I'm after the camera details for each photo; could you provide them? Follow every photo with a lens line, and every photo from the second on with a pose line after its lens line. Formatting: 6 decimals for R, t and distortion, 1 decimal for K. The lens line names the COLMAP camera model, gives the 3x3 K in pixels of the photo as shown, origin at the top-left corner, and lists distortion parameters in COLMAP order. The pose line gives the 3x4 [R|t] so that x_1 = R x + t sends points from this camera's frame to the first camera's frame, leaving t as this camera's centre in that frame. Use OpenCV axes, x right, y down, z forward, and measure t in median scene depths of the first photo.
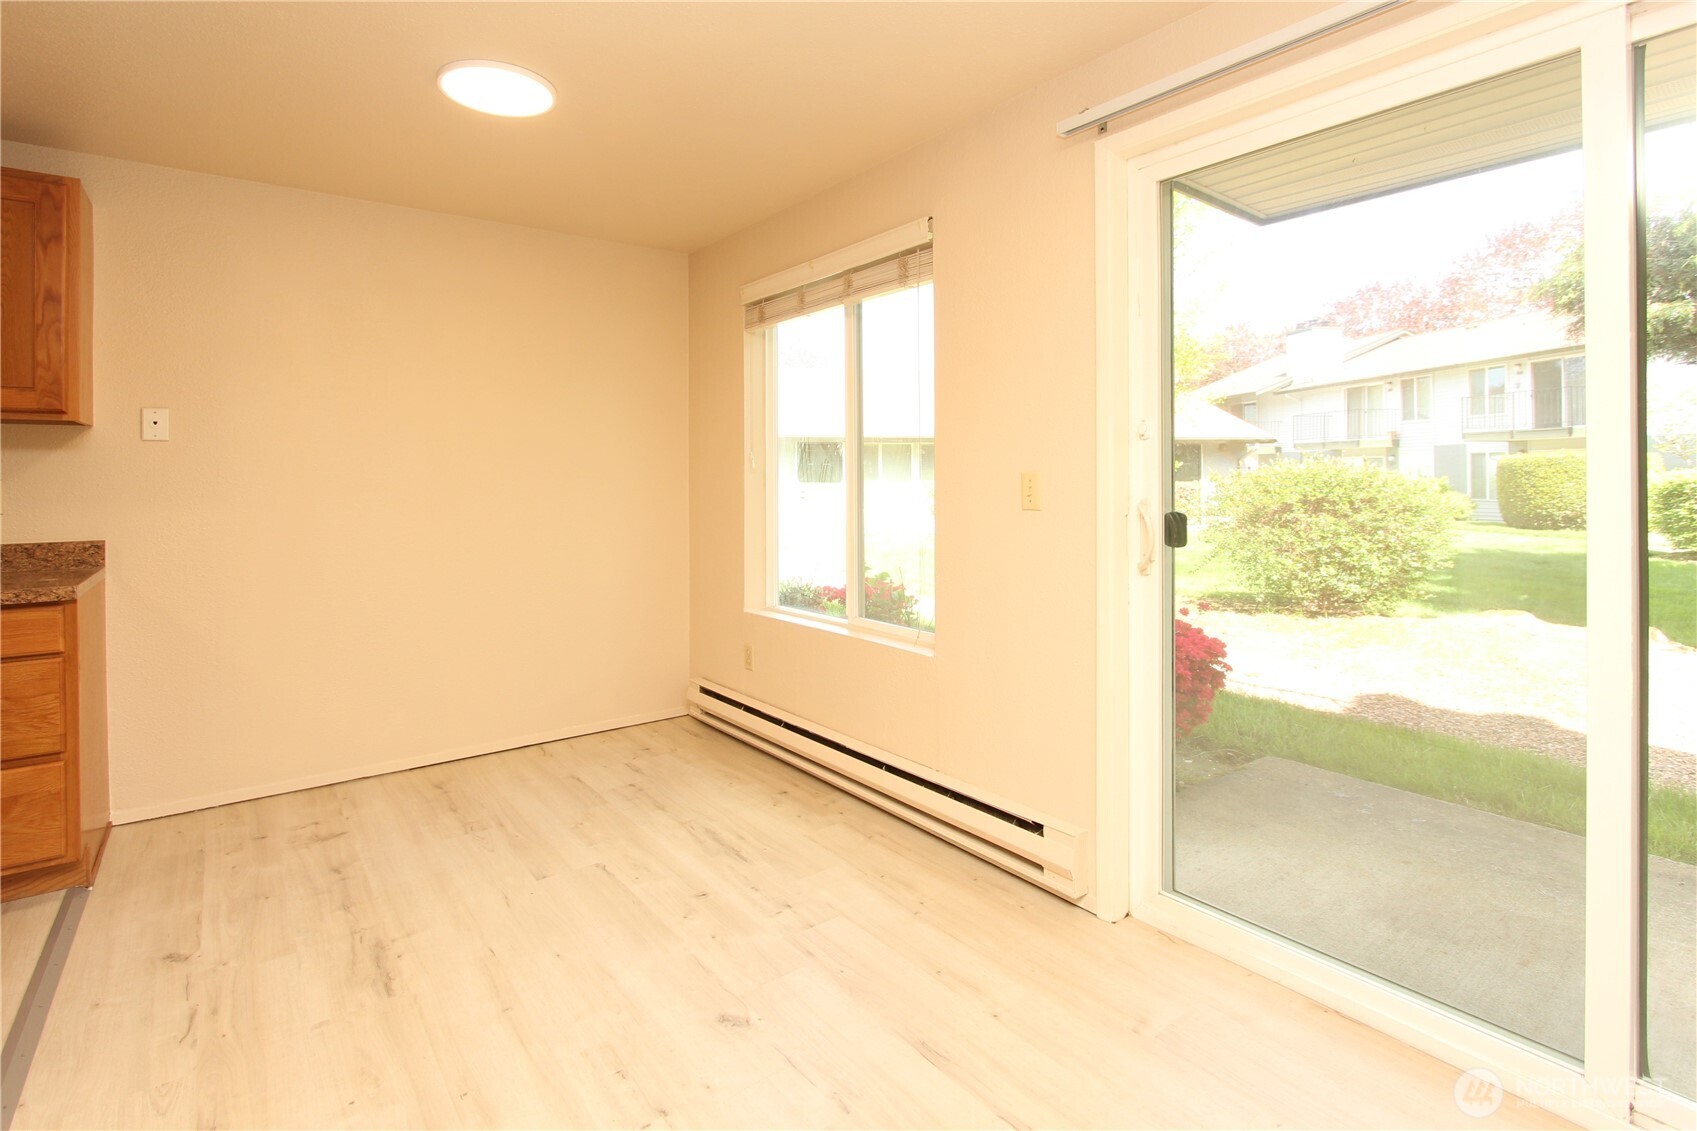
lens RADIAL K [[802.3, 0, 837.4], [0, 802.3, 482.1], [0, 0, 1]] dist [-0.013922, 0.001950]
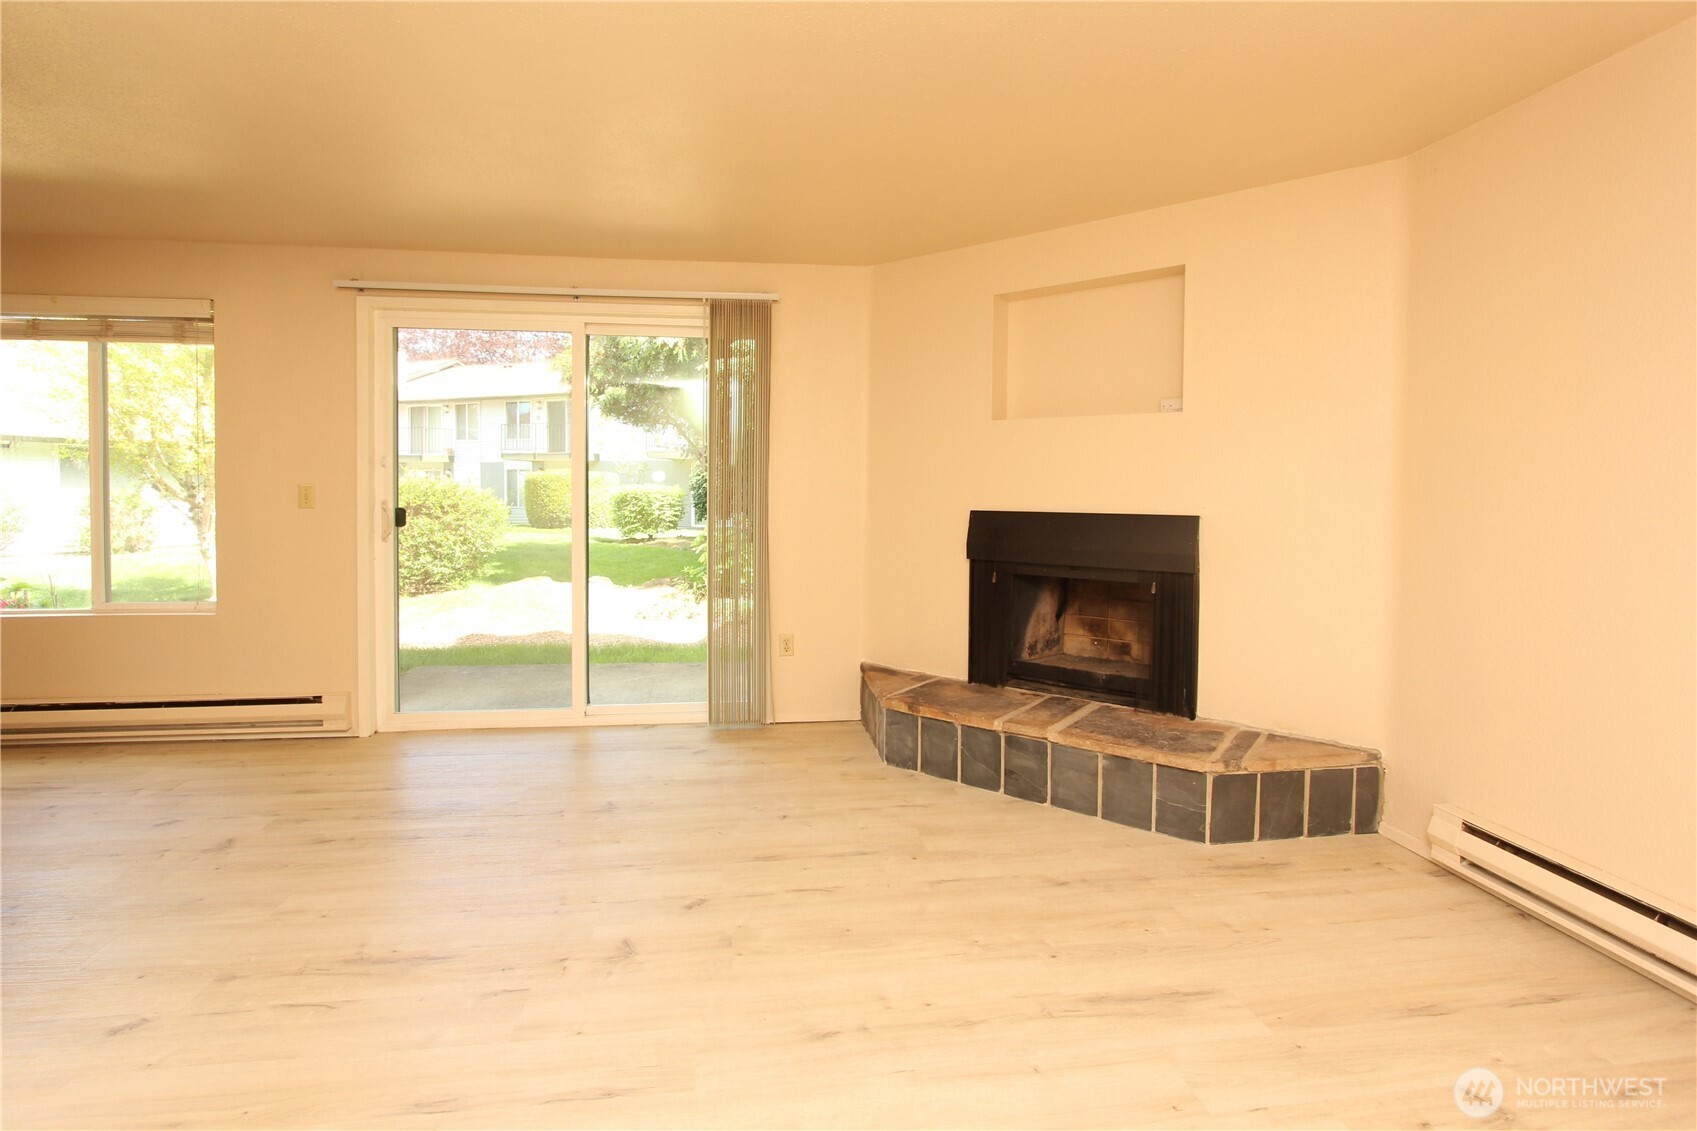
lens RADIAL K [[802.3, 0, 825.1], [0, 802.3, 499.2], [0, 0, 1]] dist [-0.013922, 0.001950]
pose [[0.494539, -0.002677, 0.869151, -0.192042], [-0.004687, 0.999973, 0.005747, 0.000929], [-0.869143, -0.006915, 0.494513, -0.210943]]
